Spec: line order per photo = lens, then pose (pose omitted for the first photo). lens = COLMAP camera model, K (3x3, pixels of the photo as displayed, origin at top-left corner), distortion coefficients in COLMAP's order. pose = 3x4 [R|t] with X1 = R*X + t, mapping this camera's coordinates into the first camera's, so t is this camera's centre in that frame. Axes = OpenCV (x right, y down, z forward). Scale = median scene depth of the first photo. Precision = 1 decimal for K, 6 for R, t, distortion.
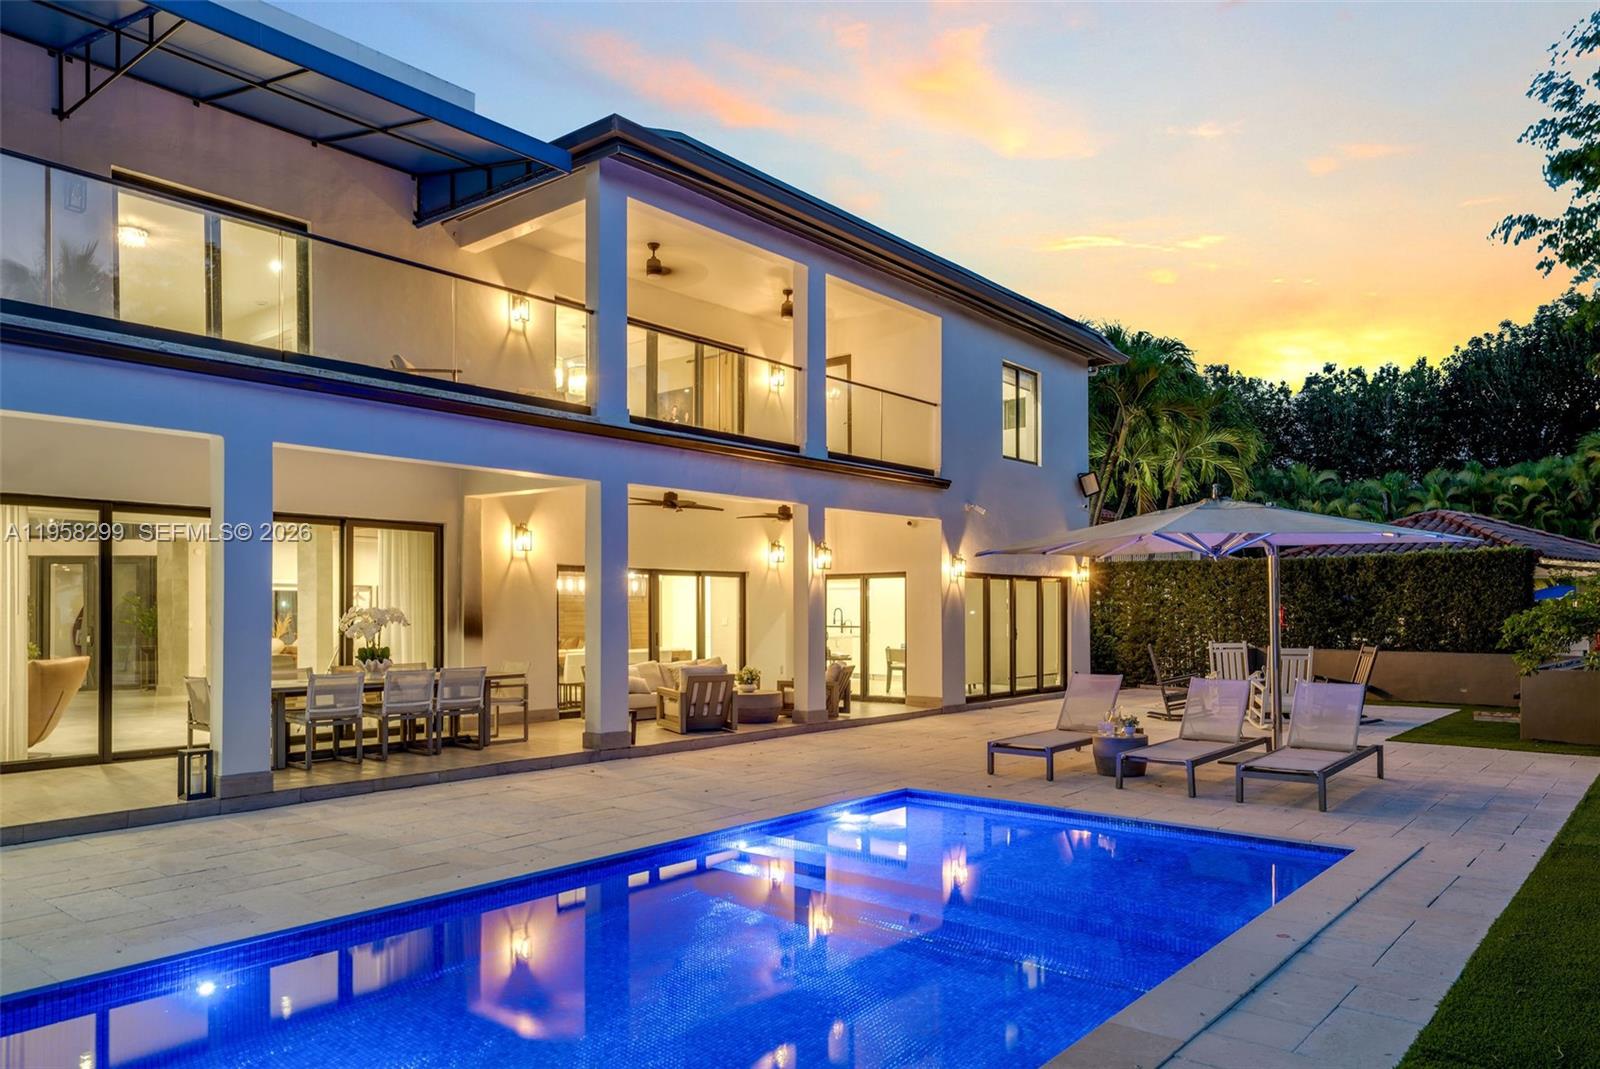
lens RADIAL K [[1074.6, 0, 794.3], [0, 1074.6, 608.7], [0, 0, 1]] dist [0.032701, -0.004244]
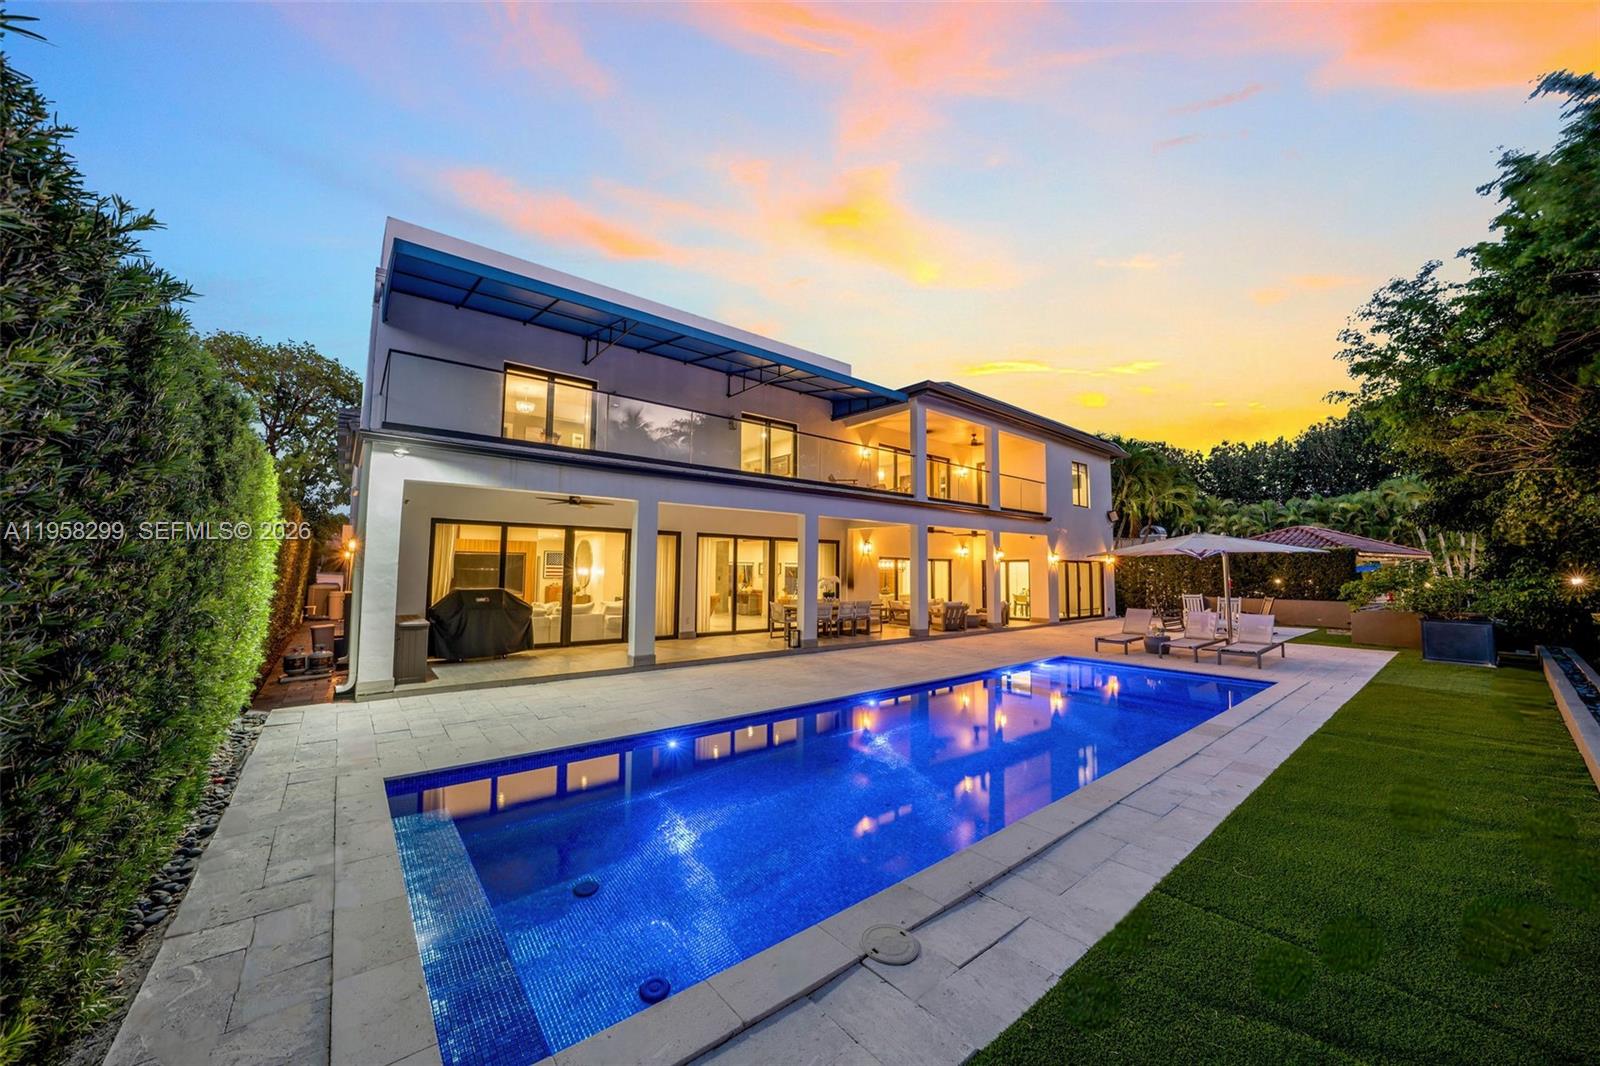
lens RADIAL K [[571.2, 0, 800.0], [0, 571.2, 533.0], [0, 0, 1]] dist [-0.016269, -0.000037]
pose [[0.983153, -0.004518, -0.182729, -0.155495], [-0.007450, 0.997873, -0.064754, -0.011186], [0.182633, 0.065025, 0.981029, -0.232178]]
